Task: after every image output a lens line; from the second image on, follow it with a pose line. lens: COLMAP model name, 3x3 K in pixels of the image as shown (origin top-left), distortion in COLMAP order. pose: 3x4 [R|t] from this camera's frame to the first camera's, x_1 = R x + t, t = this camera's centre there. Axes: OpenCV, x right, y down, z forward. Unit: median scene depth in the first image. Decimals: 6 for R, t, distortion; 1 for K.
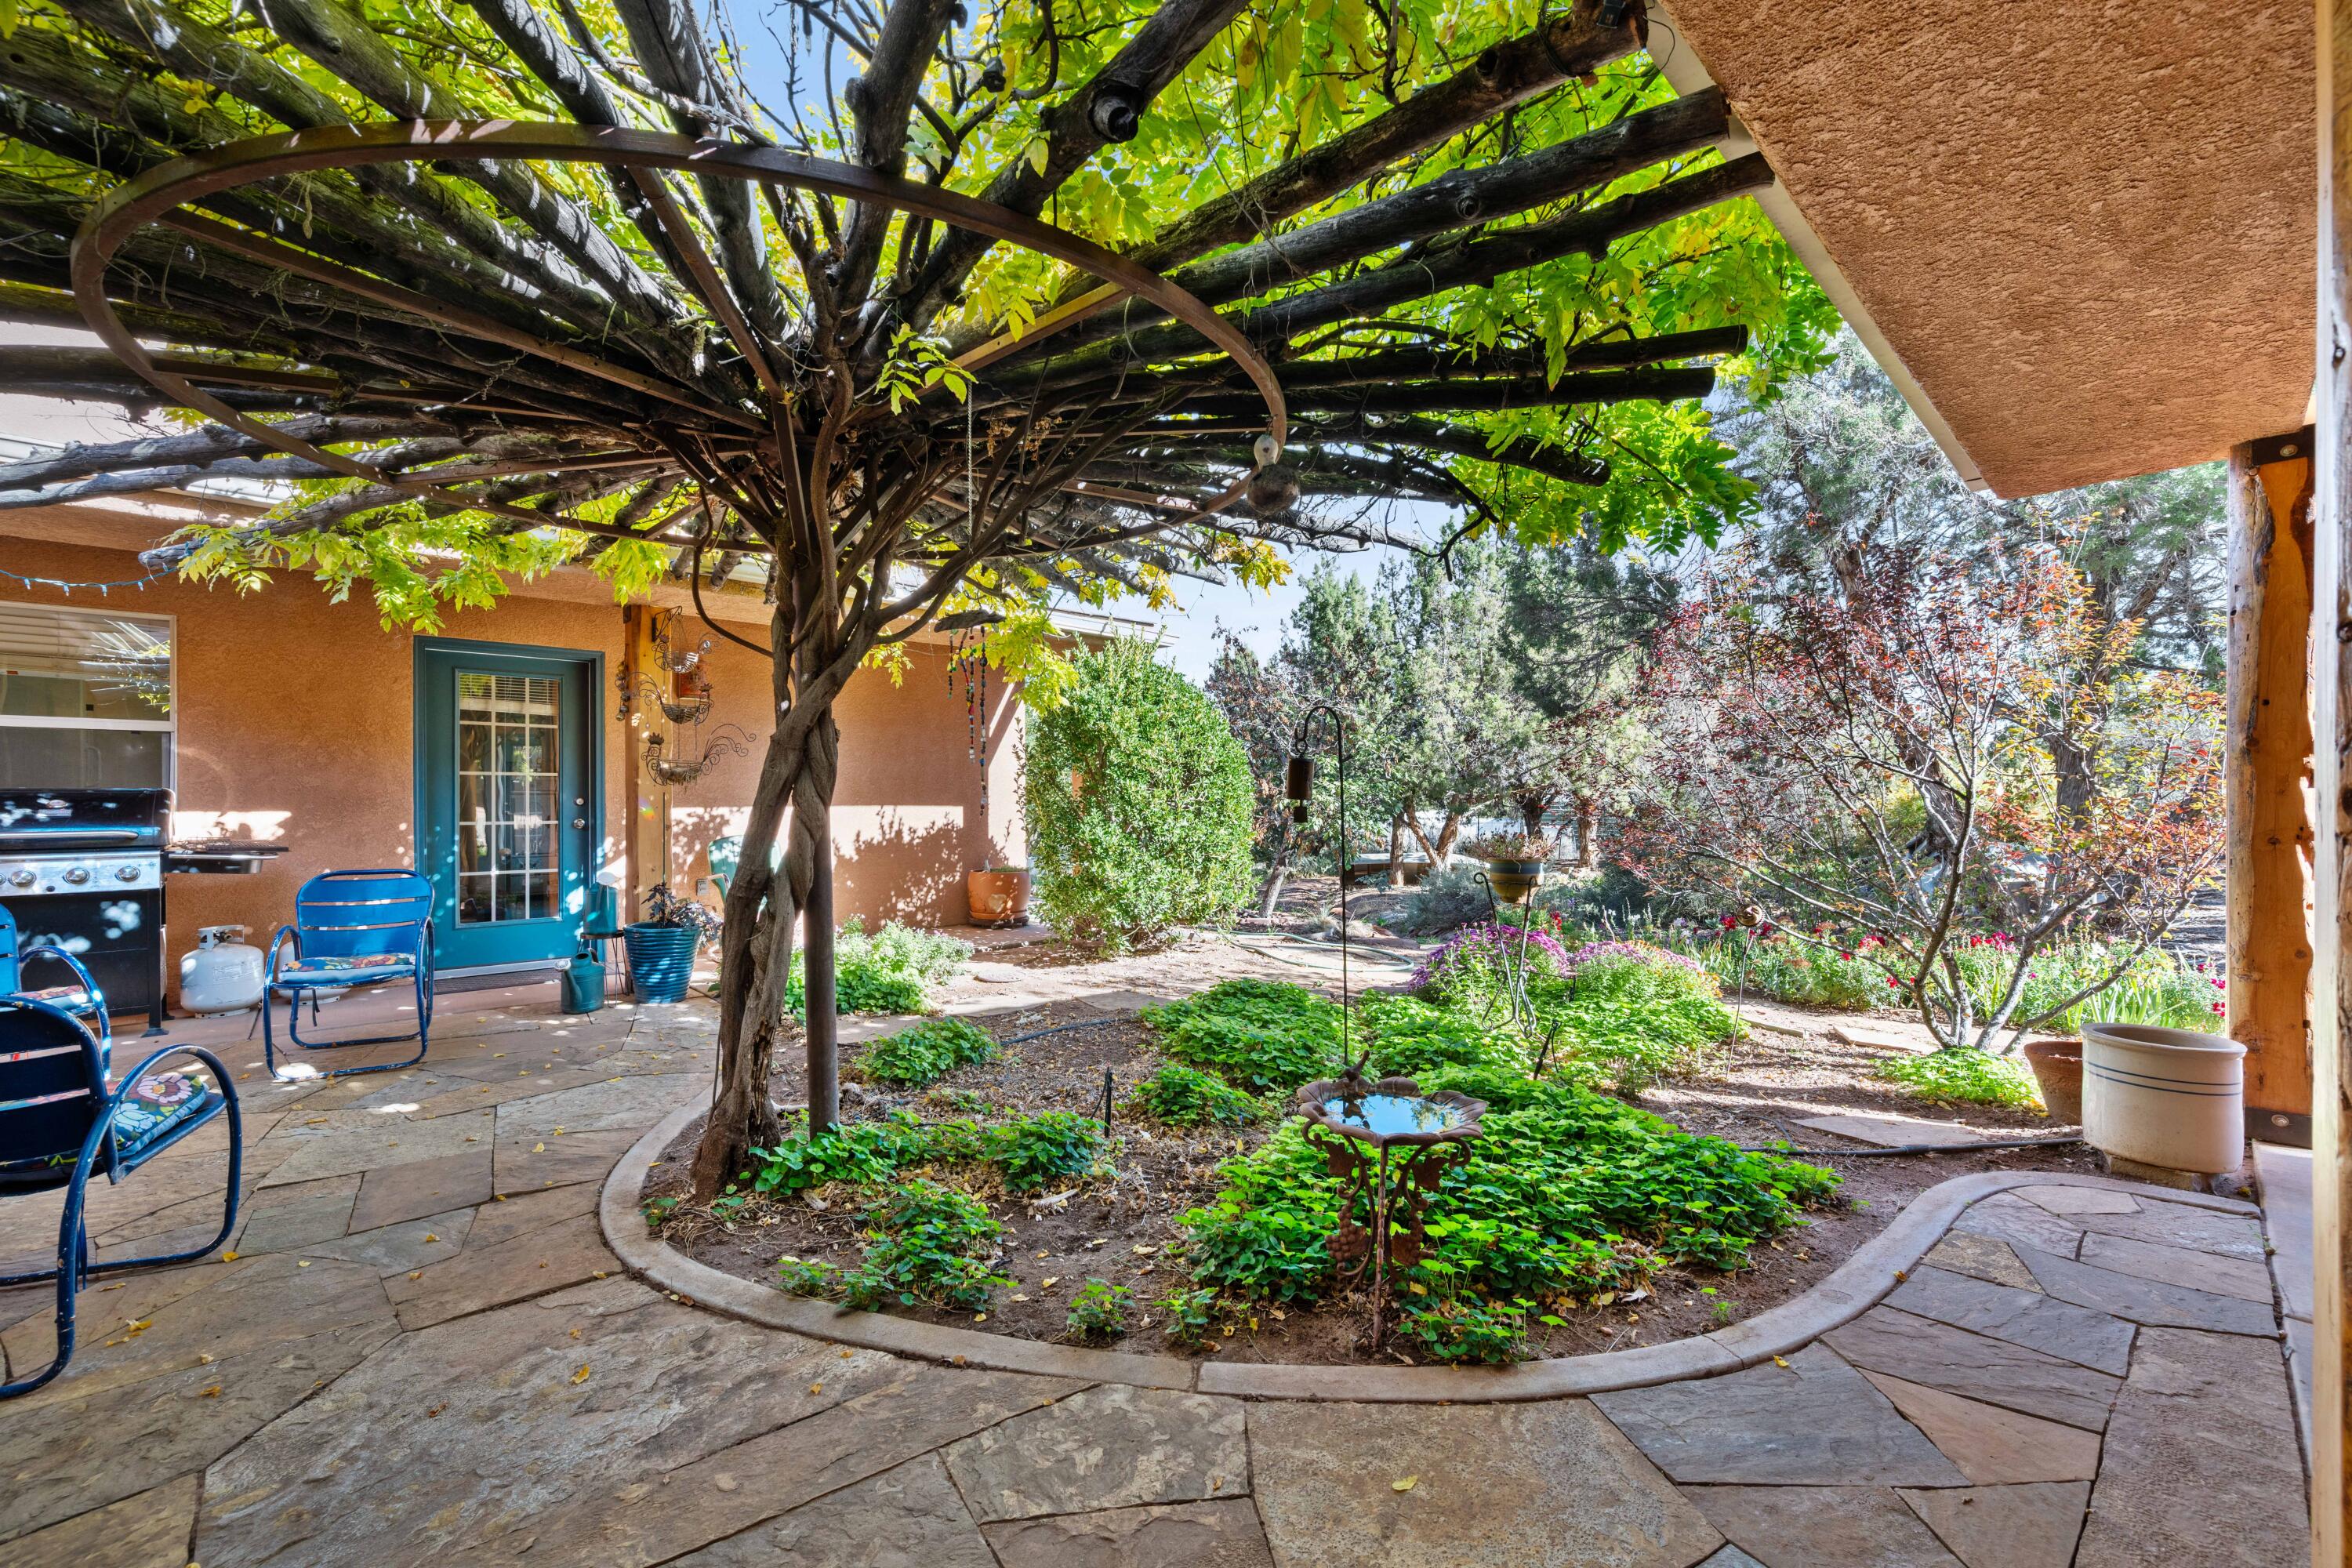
lens RADIAL K [[941.5, 0, 1173.4], [0, 941.5, 764.4], [0, 0, 1]] dist [-0.002320, -0.000174]
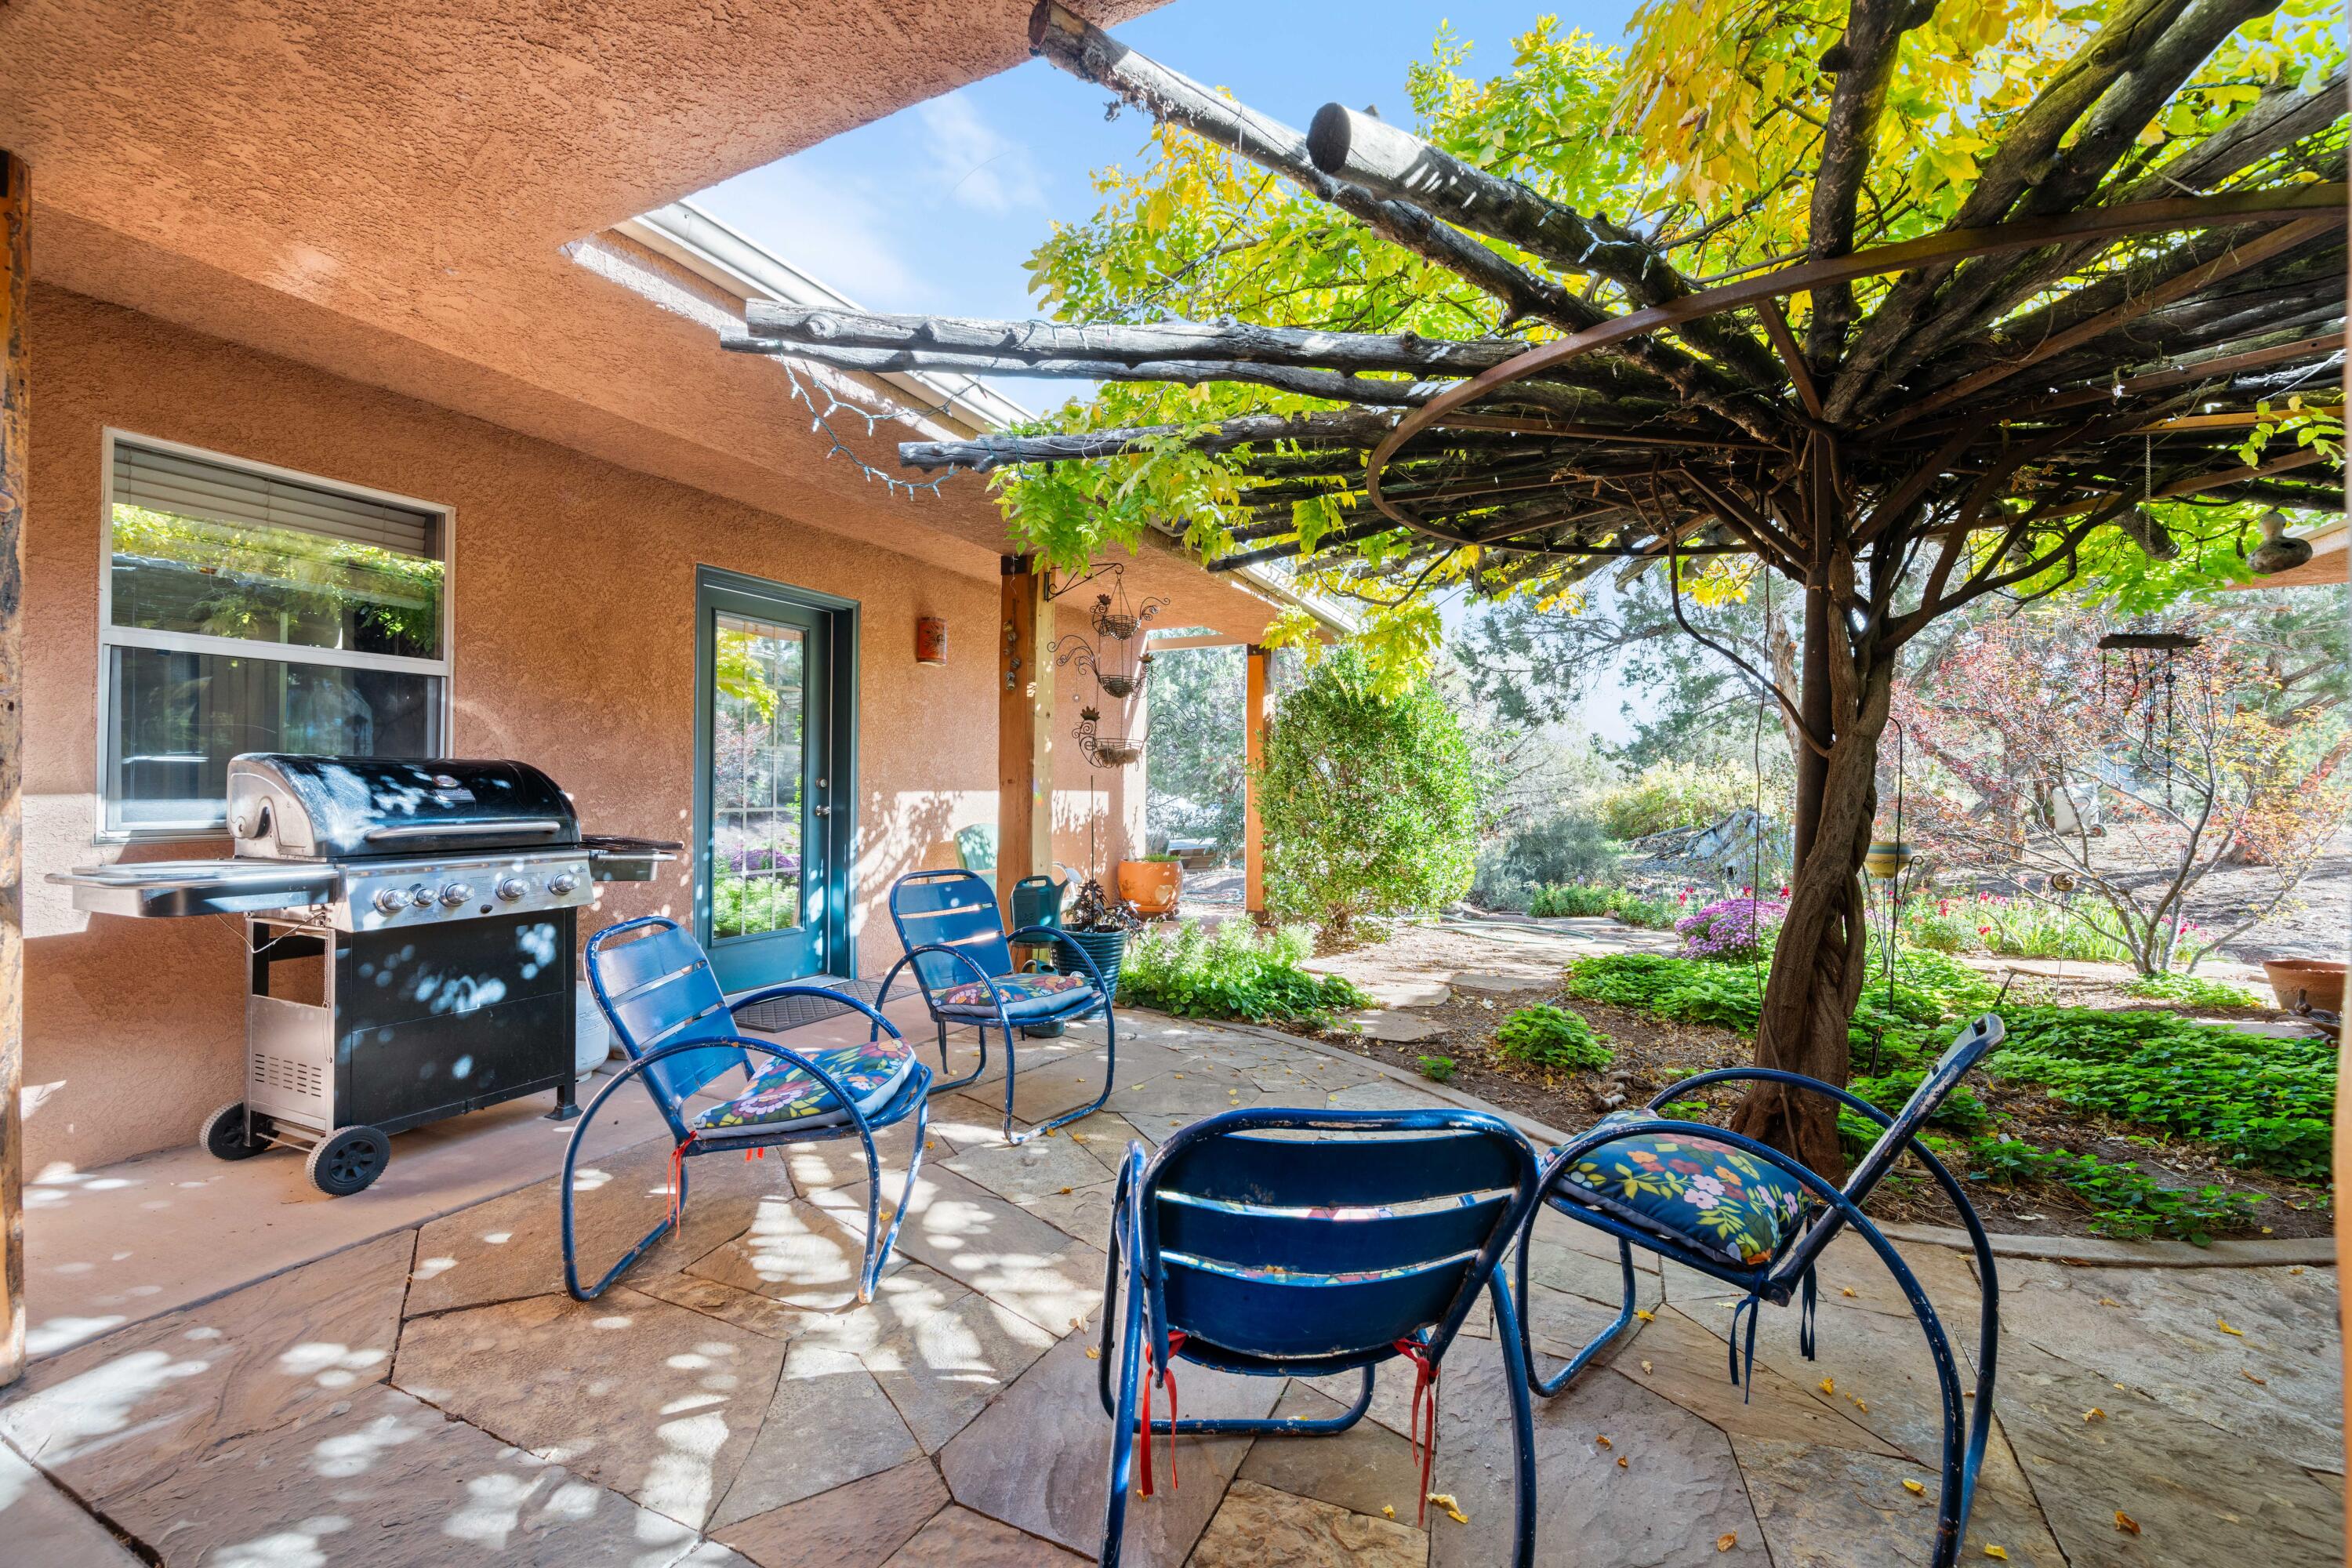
lens RADIAL K [[941.5, 0, 1173.4], [0, 941.5, 764.4], [0, 0, 1]] dist [-0.002320, -0.000174]
pose [[0.932549, 0.019492, 0.360517, -0.945234], [-0.025244, 0.999618, 0.011252, 0.009652], [-0.360160, -0.019594, 0.932685, 0.195015]]
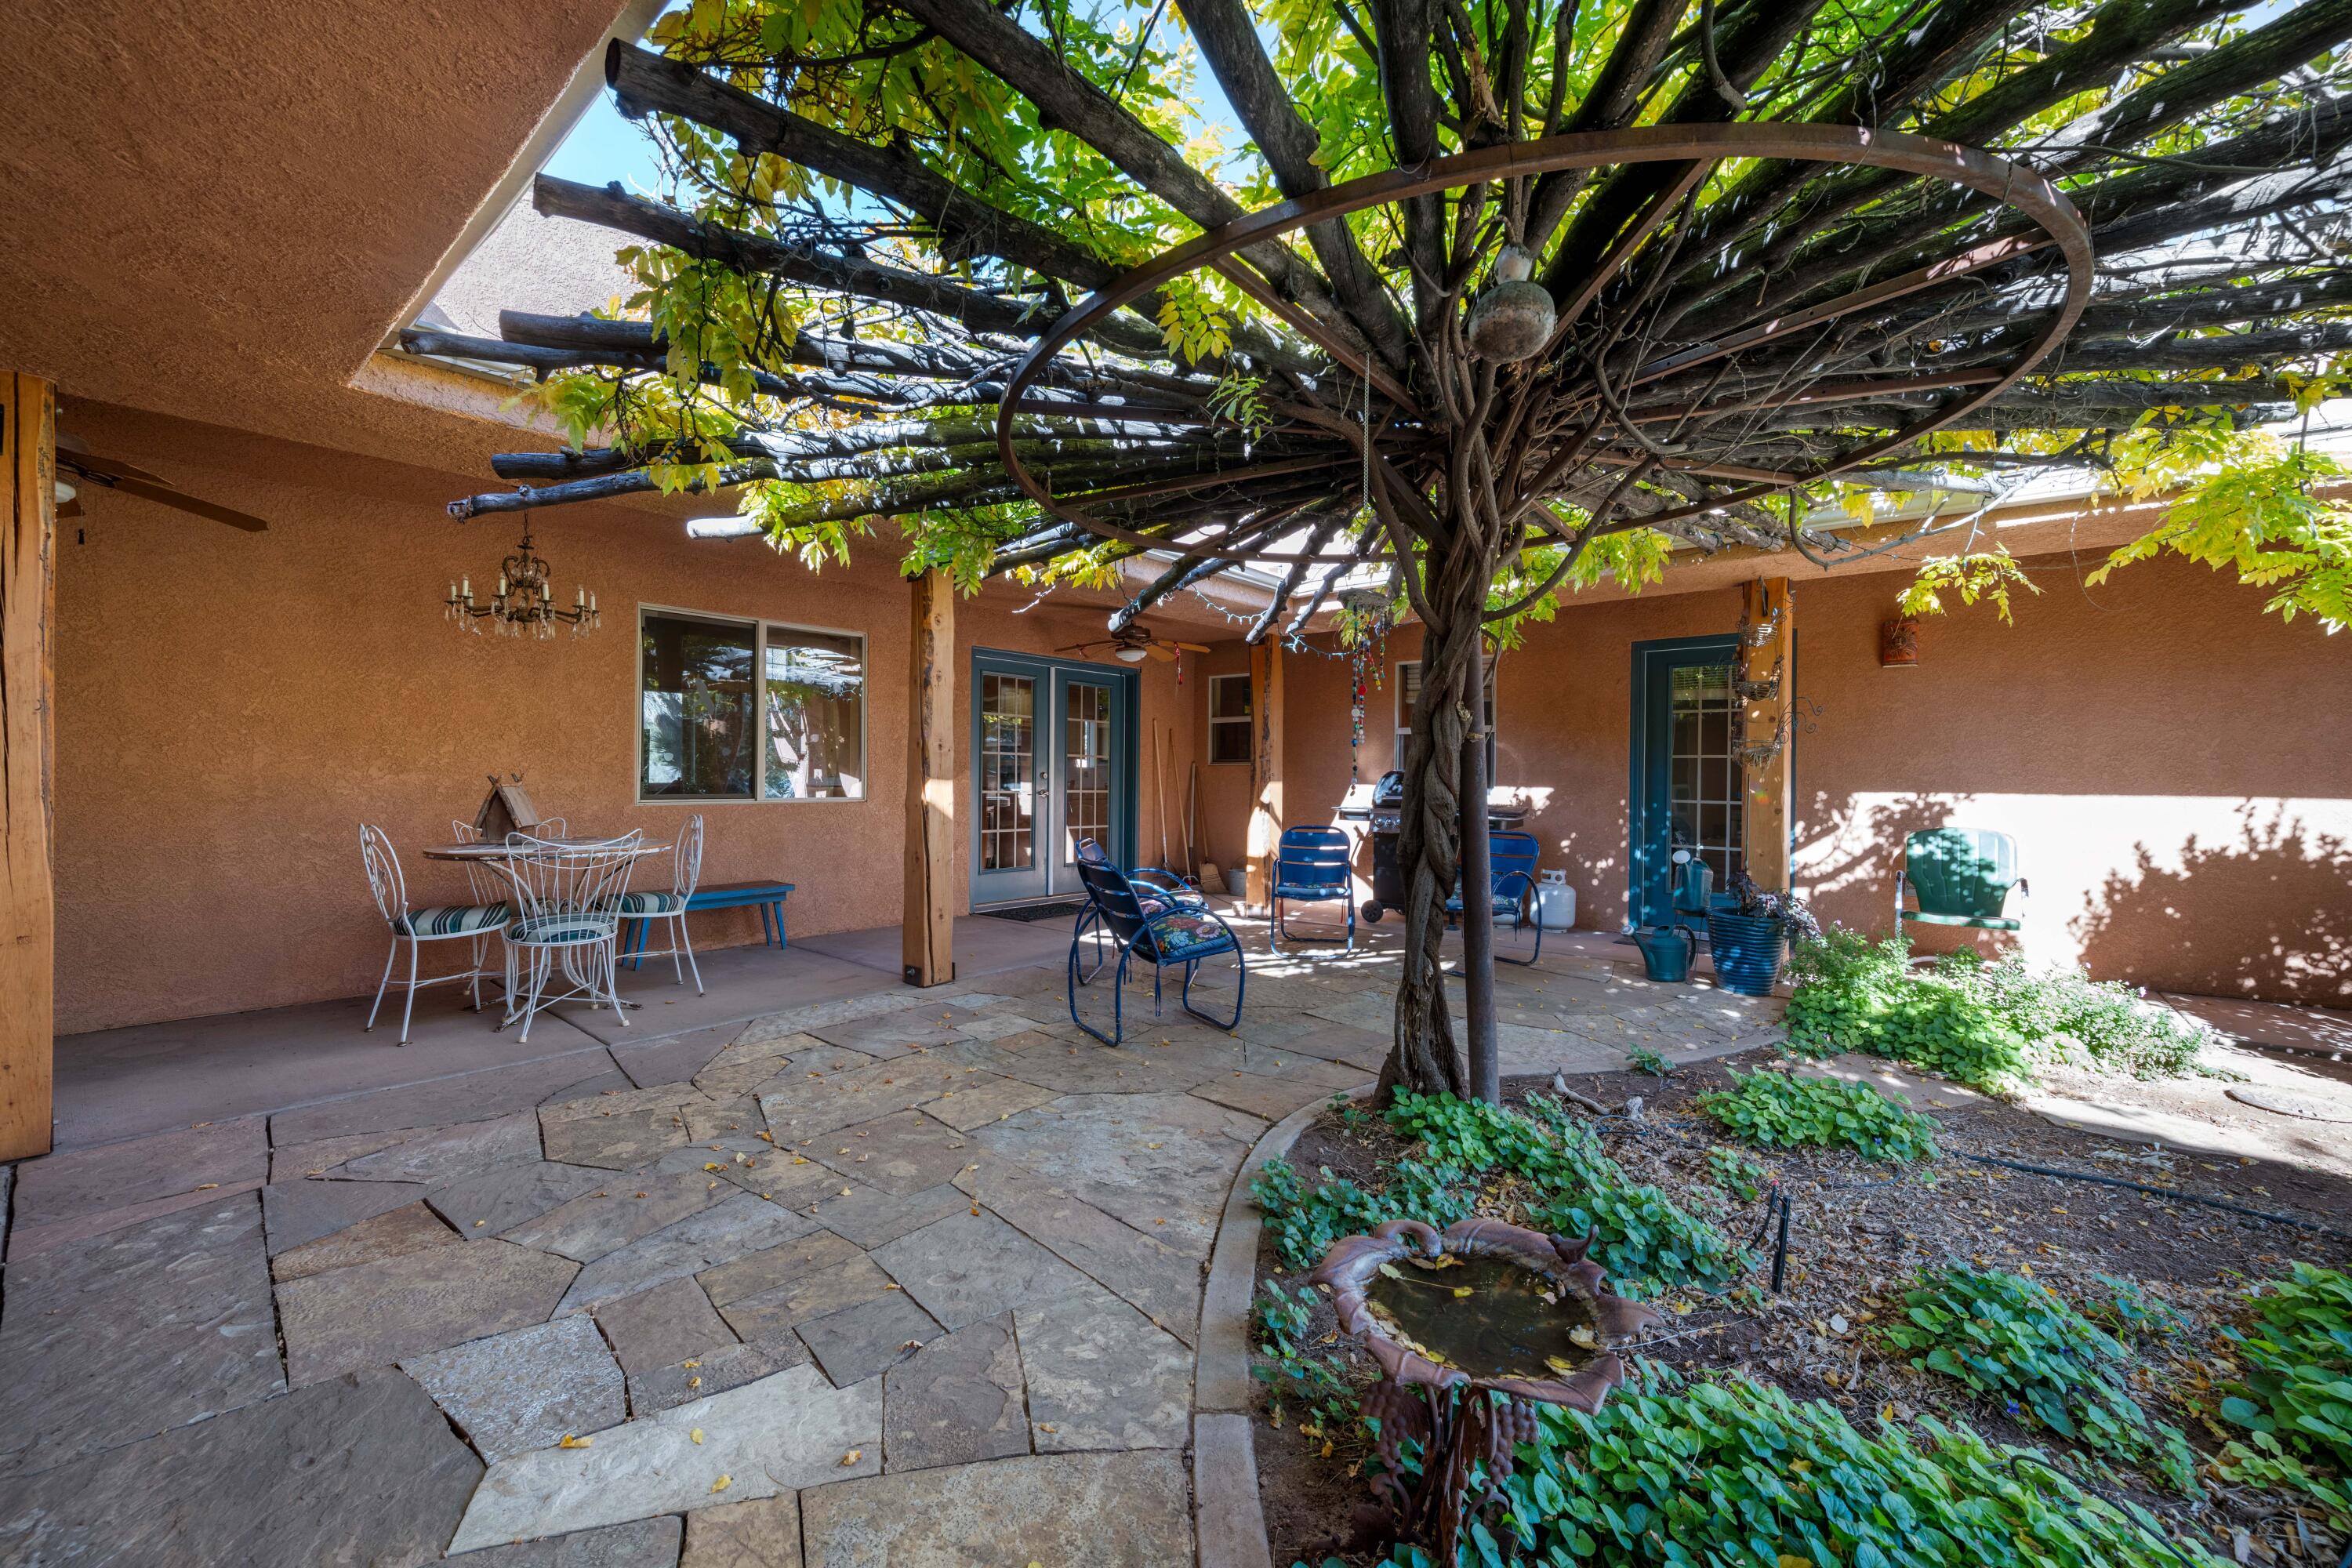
lens RADIAL K [[941.5, 0, 1173.4], [0, 941.5, 764.4], [0, 0, 1]] dist [-0.002320, -0.000174]
pose [[0.116658, -0.008048, -0.993139, 0.405552], [0.025132, 0.999671, -0.005148, 0.012474], [0.992854, -0.024359, 0.116822, 0.377708]]
